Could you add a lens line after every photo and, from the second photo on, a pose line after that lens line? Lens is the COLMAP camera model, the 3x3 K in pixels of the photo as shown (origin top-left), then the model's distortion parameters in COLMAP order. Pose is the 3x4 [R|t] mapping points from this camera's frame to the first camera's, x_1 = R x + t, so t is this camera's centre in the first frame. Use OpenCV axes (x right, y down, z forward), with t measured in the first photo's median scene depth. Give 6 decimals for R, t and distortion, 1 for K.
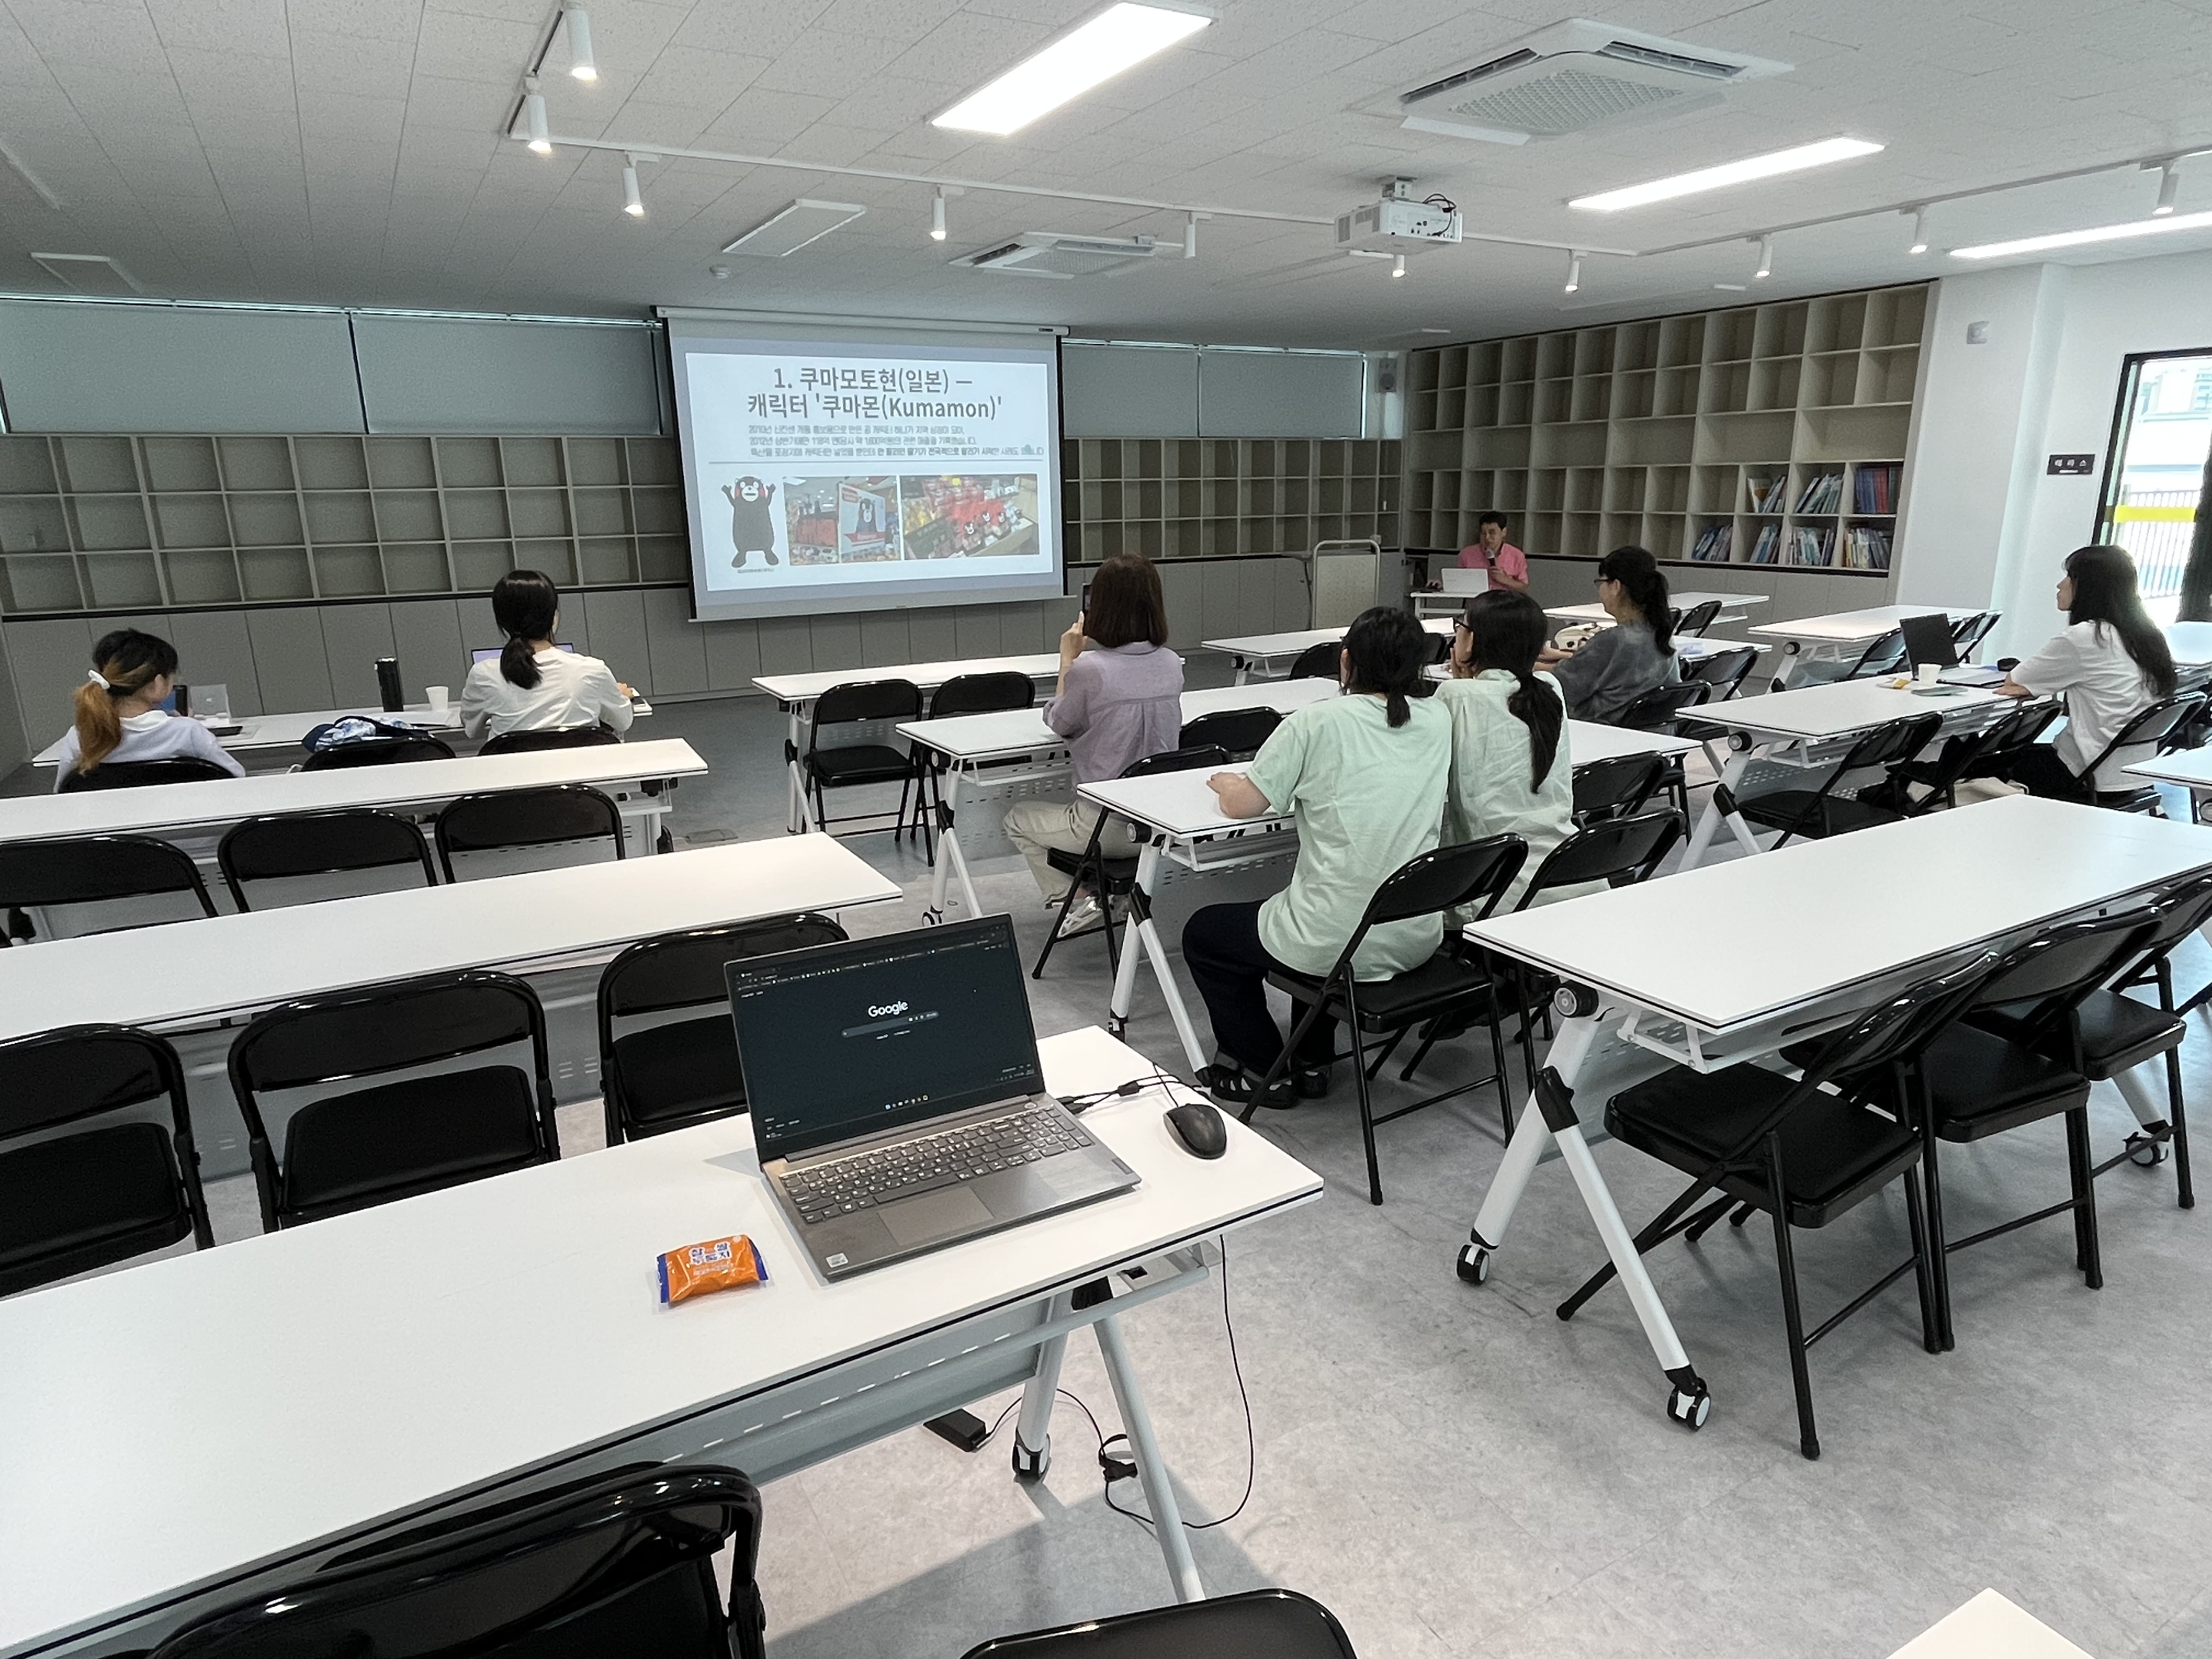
lens RADIAL K [[1305.3, 0, 1103.1], [0, 1305.3, 829.4], [0, 0, 1]] dist [-0.000703, -0.002689]
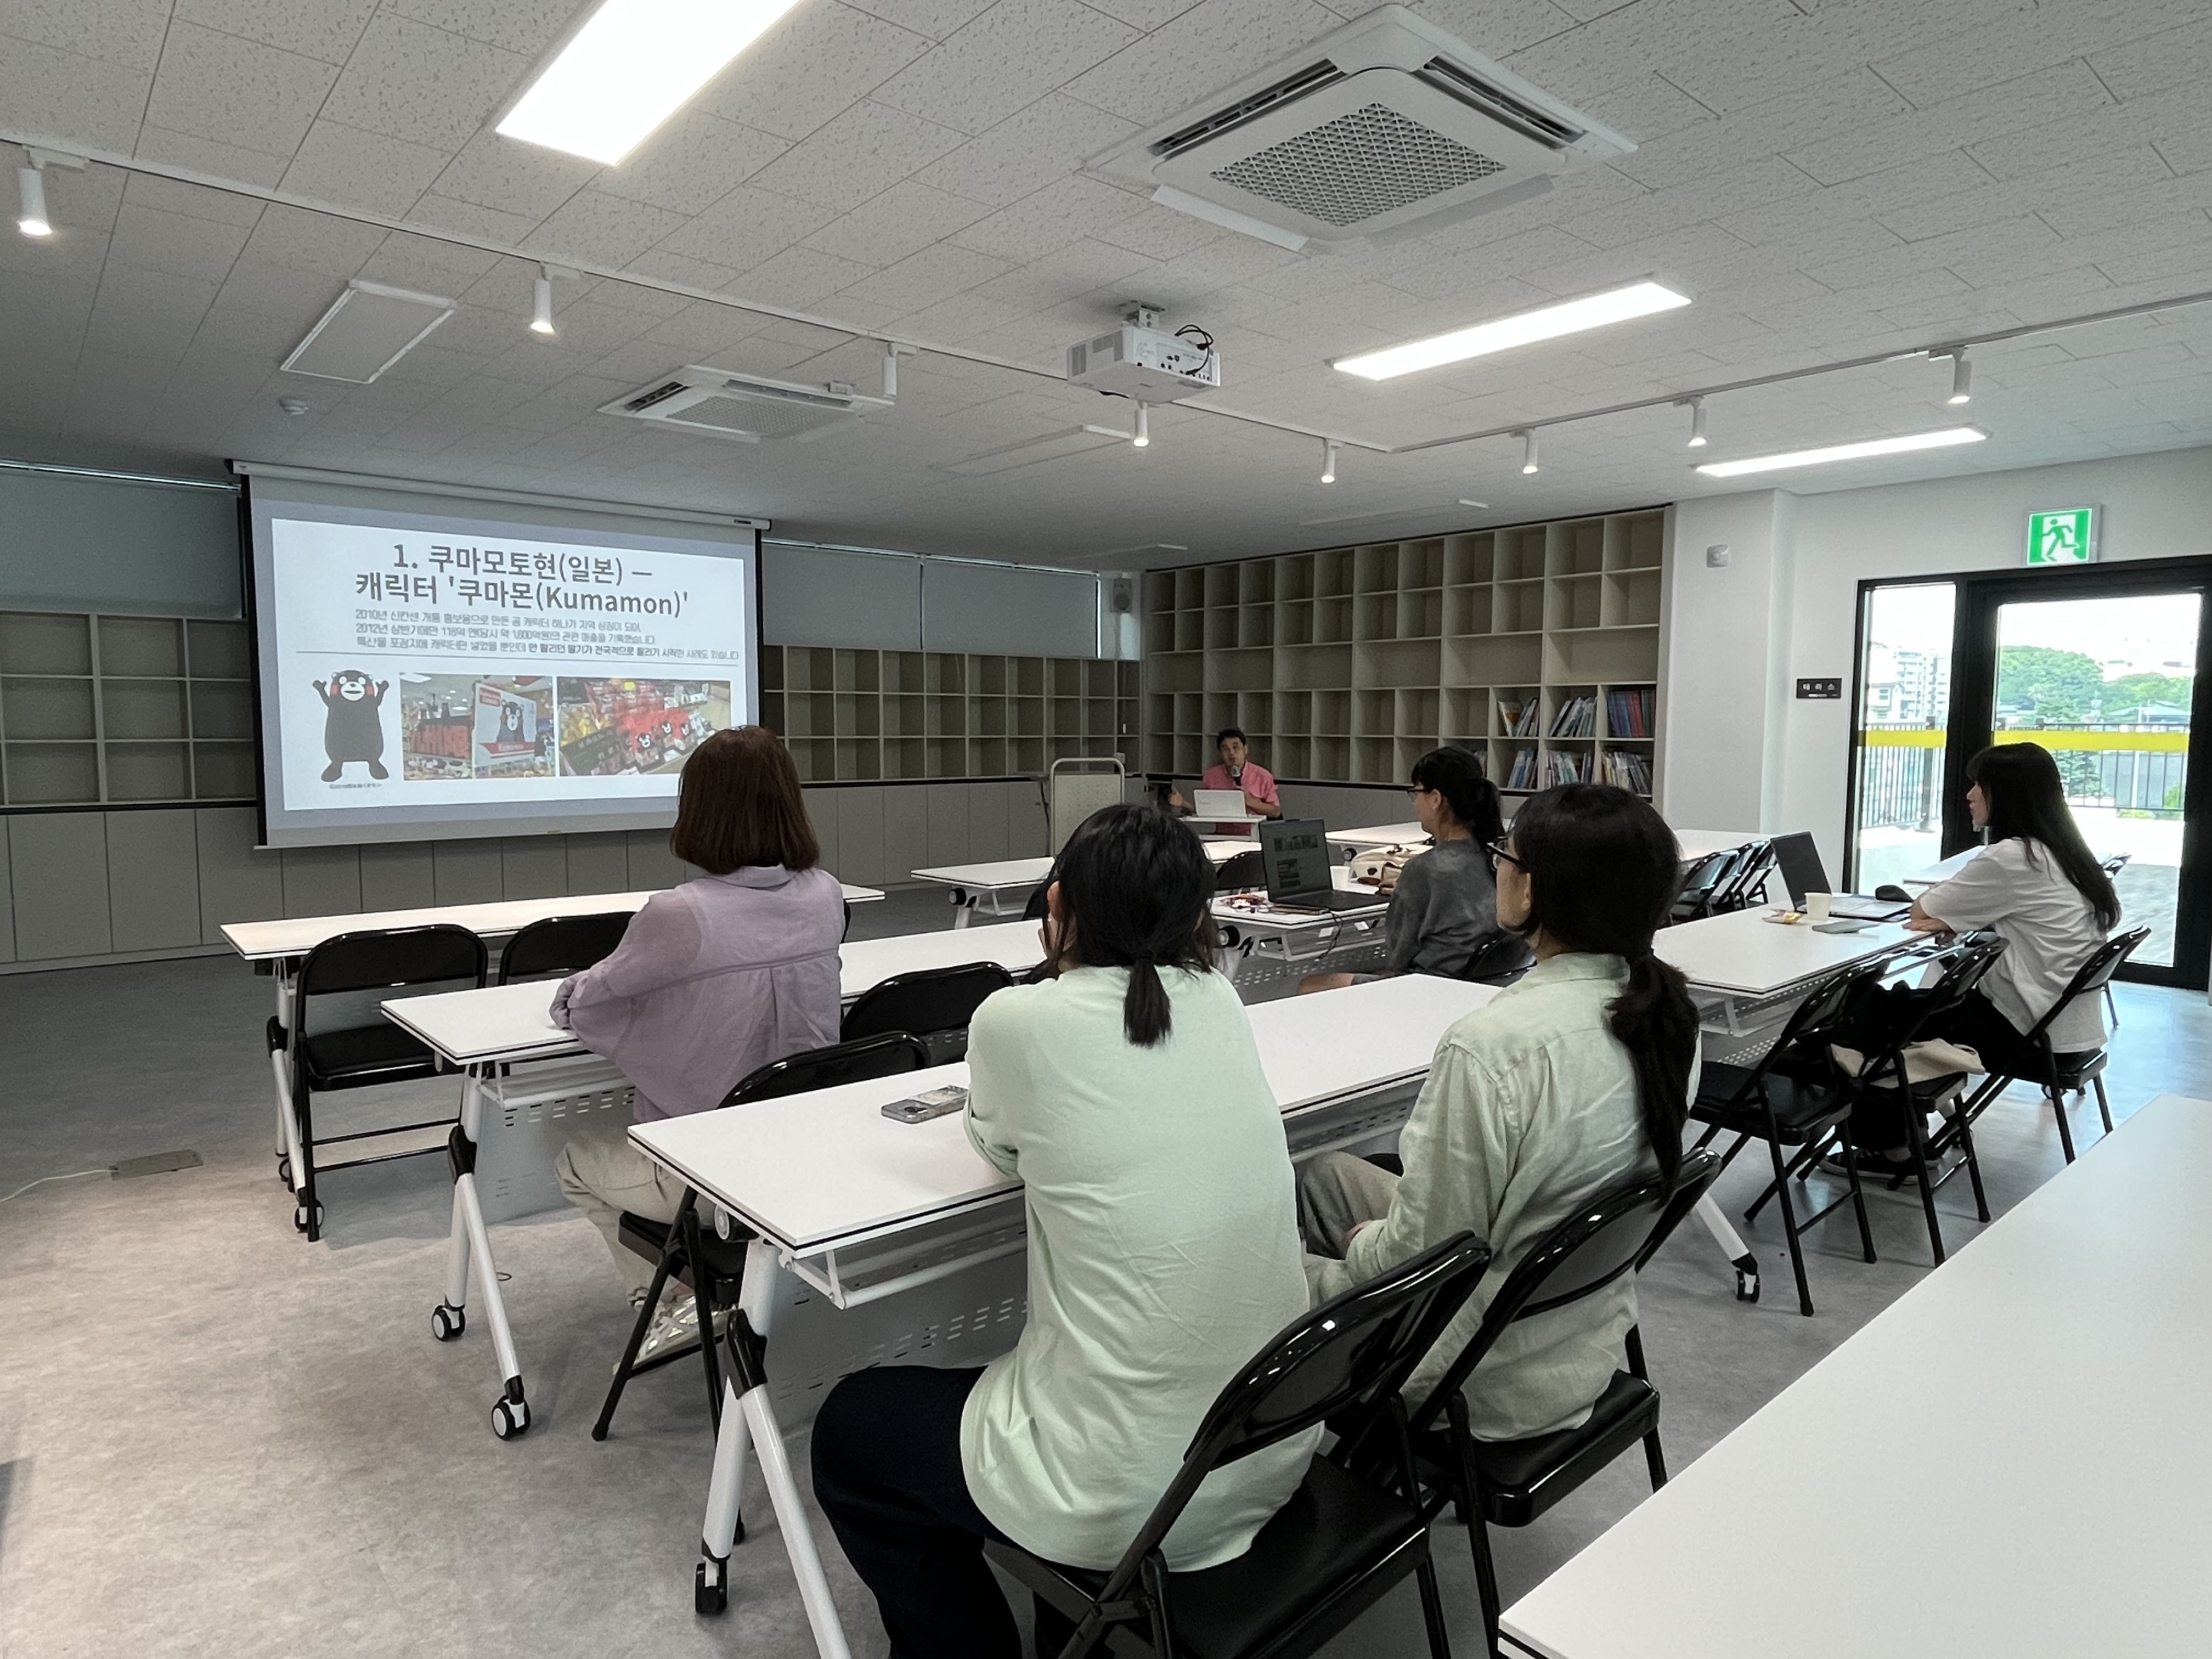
lens RADIAL K [[1305.3, 0, 1092.7], [0, 1305.3, 830.5], [0, 0, 1]] dist [-0.000703, -0.002689]
pose [[0.981957, 0.002960, 0.189083, 0.024326], [0.030544, 0.984266, -0.174031, -0.020343], [-0.186623, 0.176666, 0.966417, 0.158750]]
